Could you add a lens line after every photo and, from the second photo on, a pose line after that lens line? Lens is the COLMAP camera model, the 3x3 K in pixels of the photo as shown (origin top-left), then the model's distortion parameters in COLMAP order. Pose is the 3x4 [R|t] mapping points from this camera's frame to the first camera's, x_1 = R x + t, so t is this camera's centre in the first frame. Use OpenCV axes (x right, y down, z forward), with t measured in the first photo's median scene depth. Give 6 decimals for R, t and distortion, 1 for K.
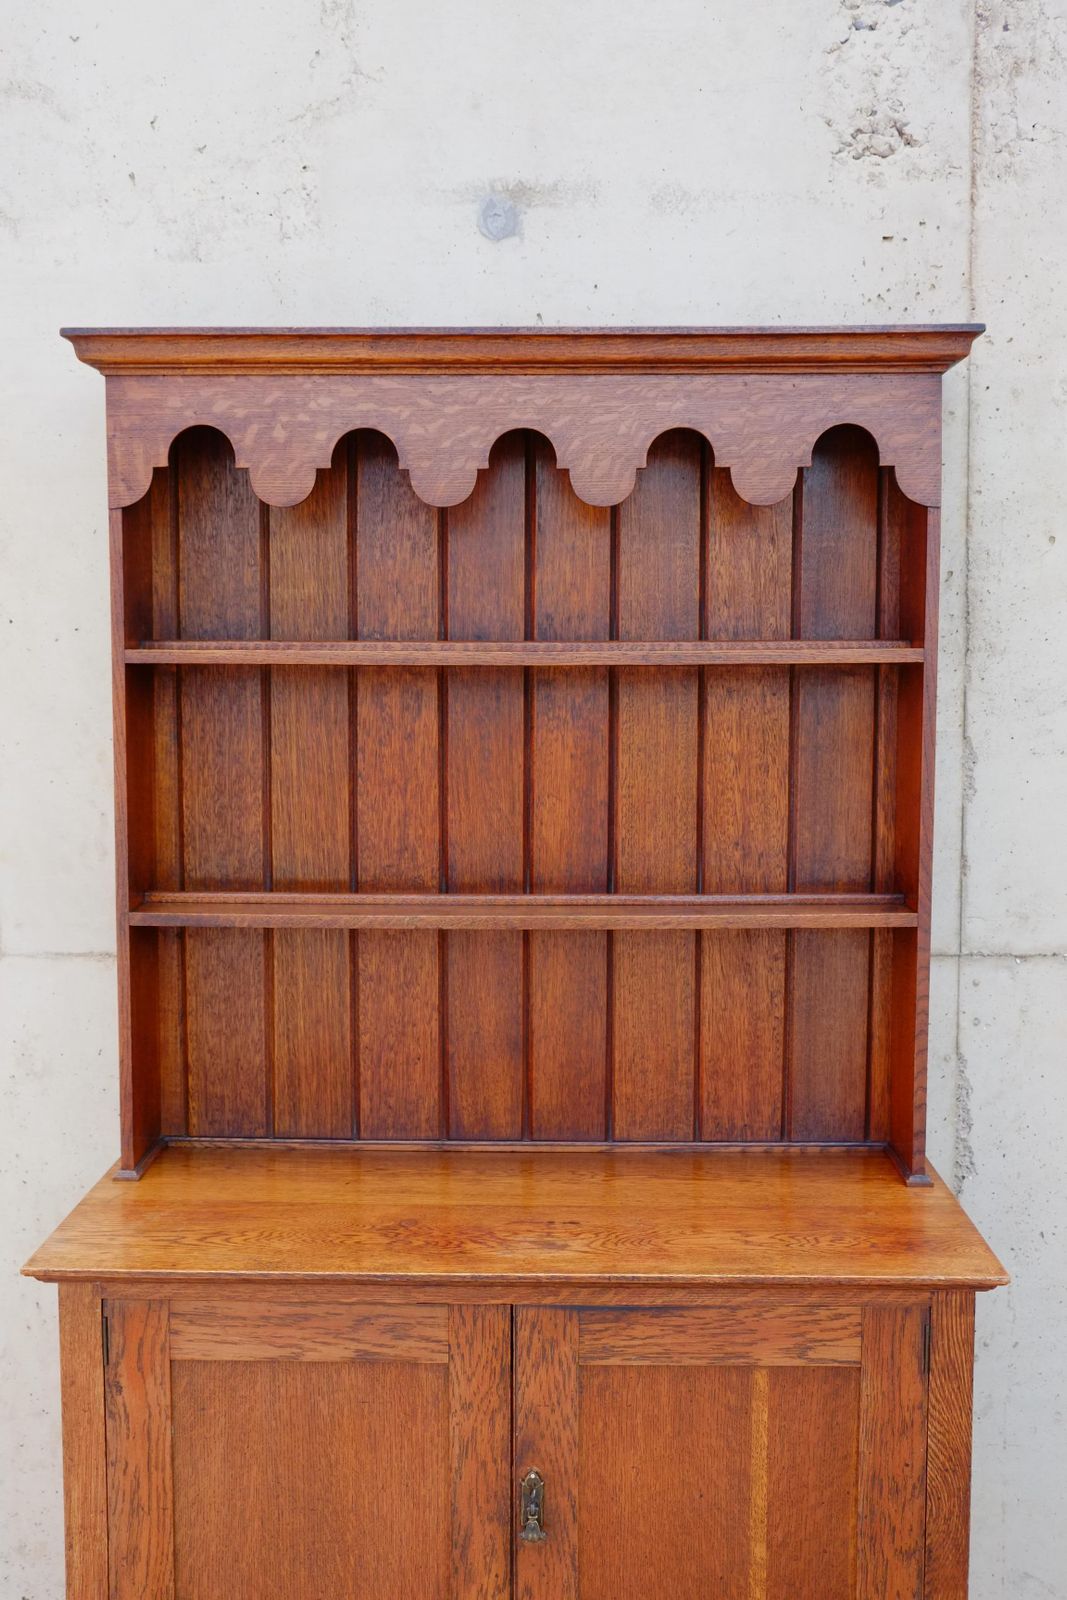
lens RADIAL K [[1686.4, 0, 531.3], [0, 1686.4, 808.5], [0, 0, 1]] dist [-0.028670, 0.000000]
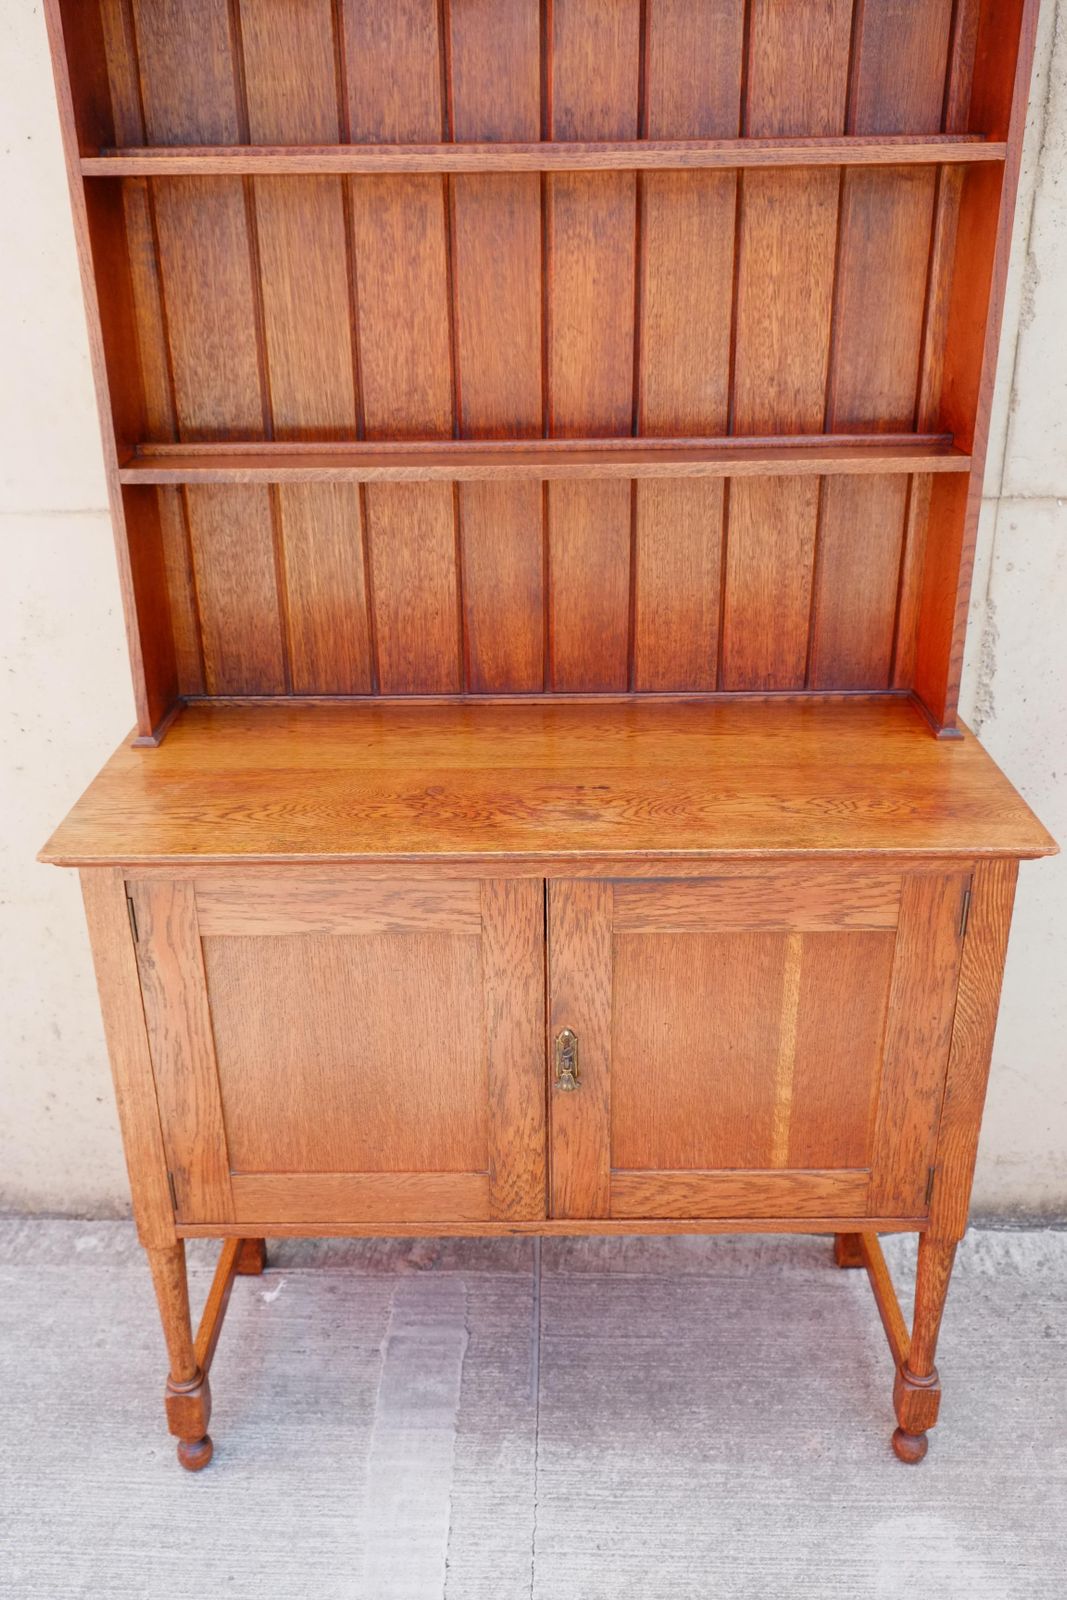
lens RADIAL K [[1399.1, 0, 531.2], [0, 1399.1, 807.1], [0, 0, 1]] dist [-0.030927, 0.036708]
pose [[0.999812, -0.018280, 0.006527, -0.019986], [0.015206, 0.946625, 0.321979, -0.005231], [-0.012064, -0.321819, 0.946724, 0.203169]]
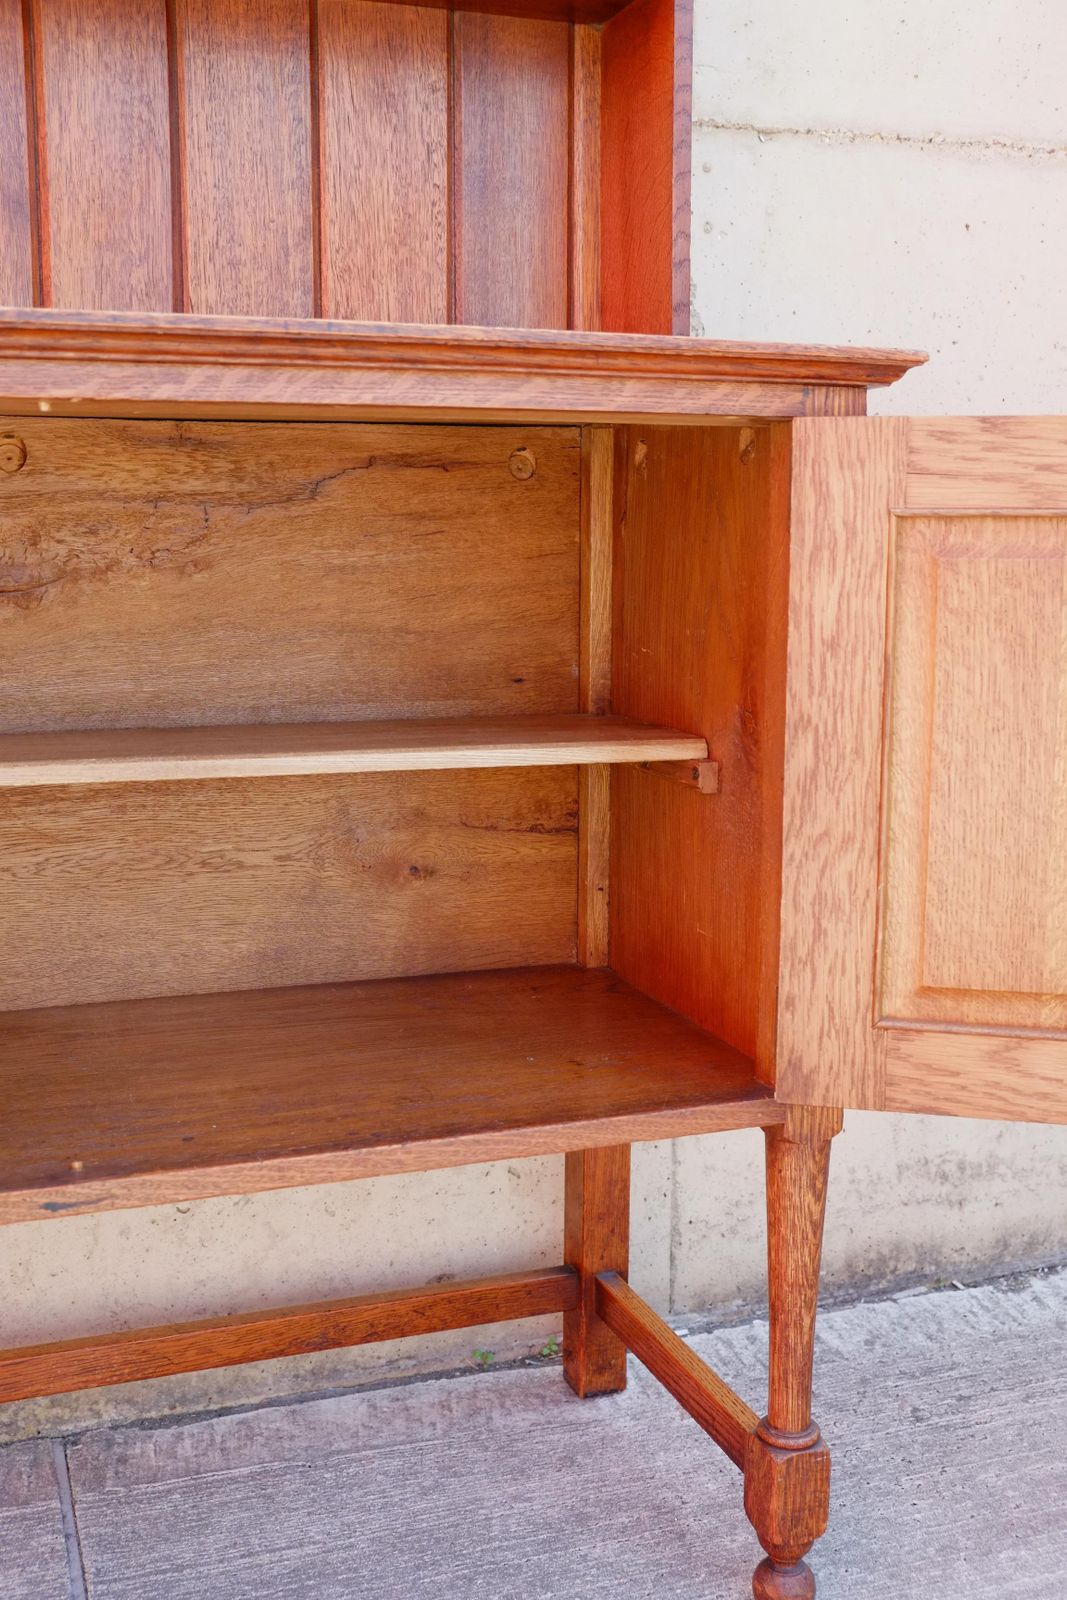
lens RADIAL K [[1686.4, 0, 532.1], [0, 1686.4, 807.5], [0, 0, 1]] dist [-0.028670, 0.000000]
pose [[0.931856, -0.054990, 0.358638, -0.065641], [0.032318, 0.997099, 0.068914, 0.325071], [-0.361387, -0.052628, 0.930930, 0.382504]]
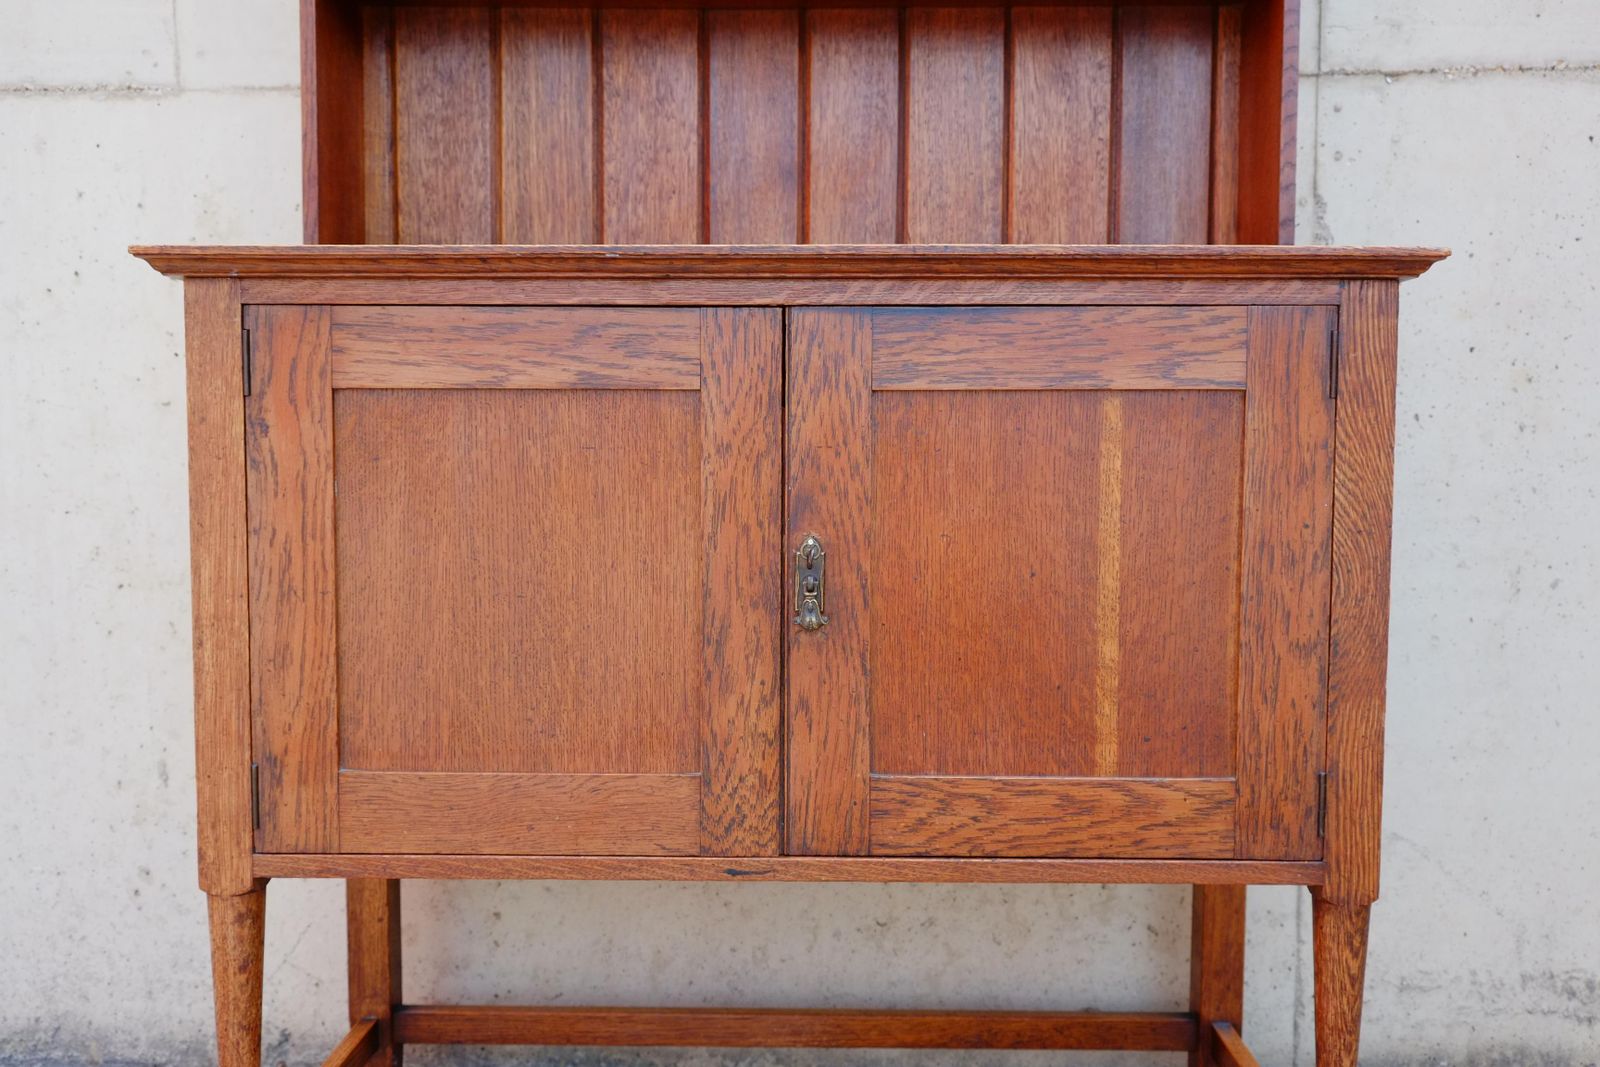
lens RADIAL K [[1443.6, 0, 806.8], [0, 1443.6, 536.0], [0, 0, 1]] dist [-0.013492, 0.038581]
pose [[0.999987, 0.003224, 0.003823, -0.002778], [-0.003134, 0.999722, -0.023367, 0.345218], [-0.003898, 0.023355, 0.999720, 0.294729]]
